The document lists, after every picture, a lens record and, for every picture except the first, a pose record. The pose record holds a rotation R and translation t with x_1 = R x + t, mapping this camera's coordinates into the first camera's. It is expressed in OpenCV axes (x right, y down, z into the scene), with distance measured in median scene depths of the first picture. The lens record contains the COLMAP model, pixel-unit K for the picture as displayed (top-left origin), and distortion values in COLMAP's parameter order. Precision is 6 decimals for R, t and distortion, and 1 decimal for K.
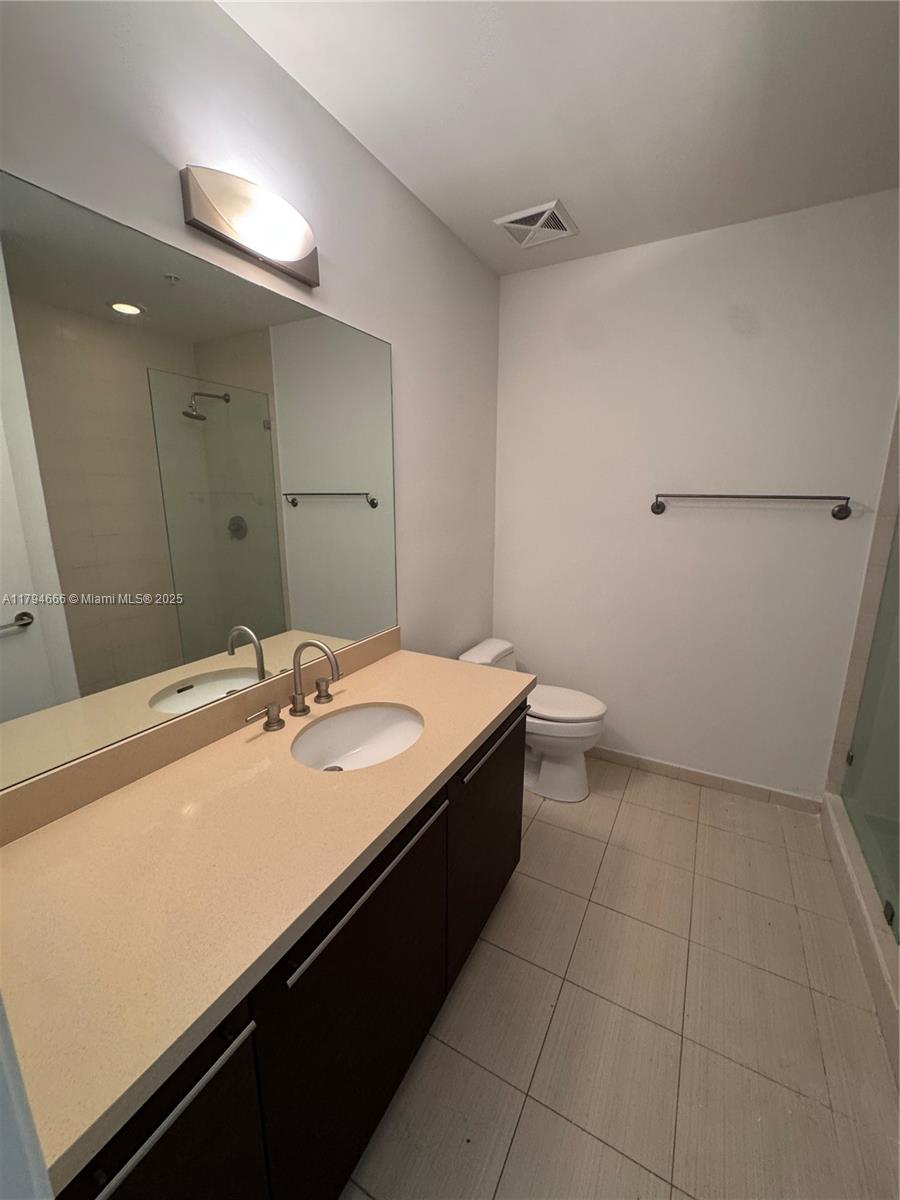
lens RADIAL K [[476.9, 0, 450.0], [0, 476.9, 600.0], [0, 0, 1]] dist [-0.000506, 0.000021]
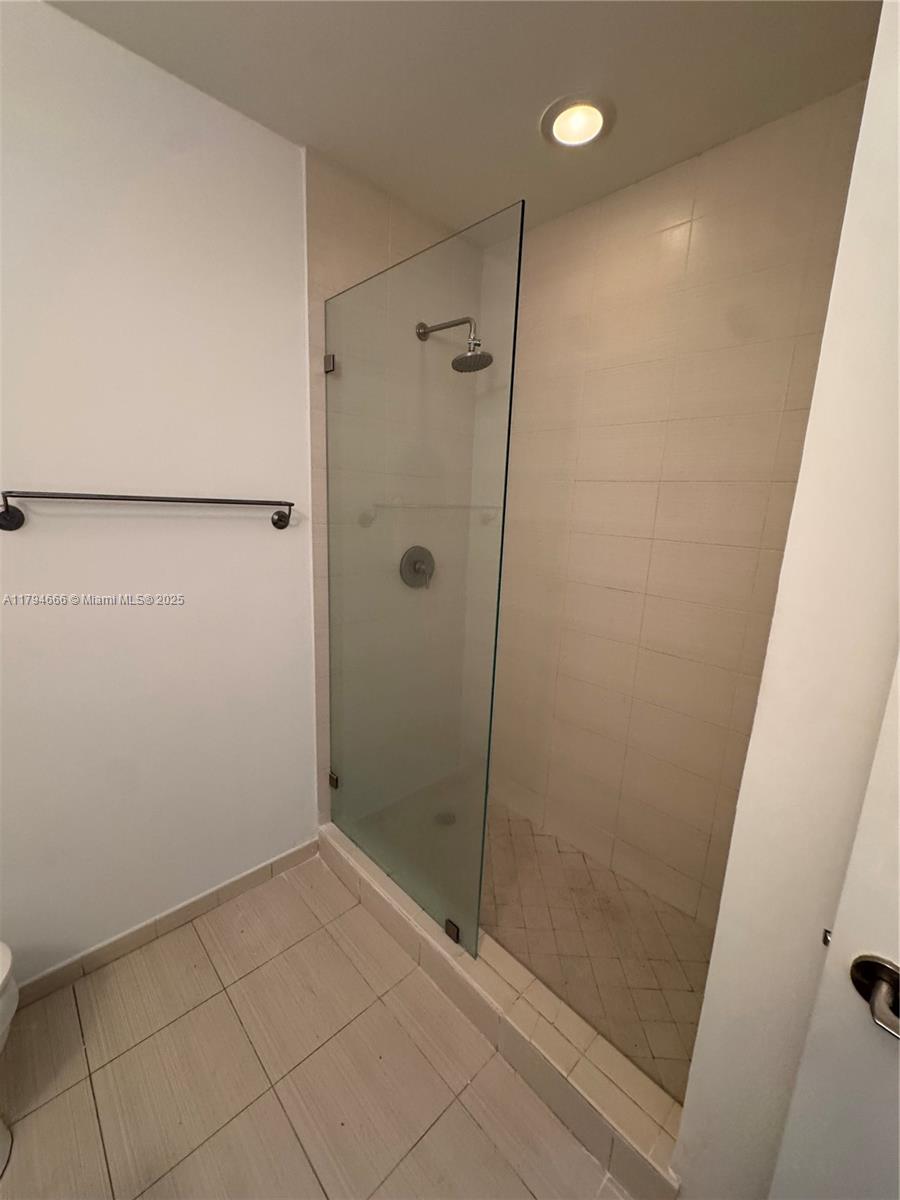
lens RADIAL K [[476.9, 0, 450.0], [0, 476.9, 600.0], [0, 0, 1]] dist [-0.000506, 0.000021]
pose [[0.298061, -0.180586, 0.937309, 0.092895], [0.178610, 0.975150, 0.131079, -0.099586], [-0.937688, 0.128343, 0.322909, 0.446022]]
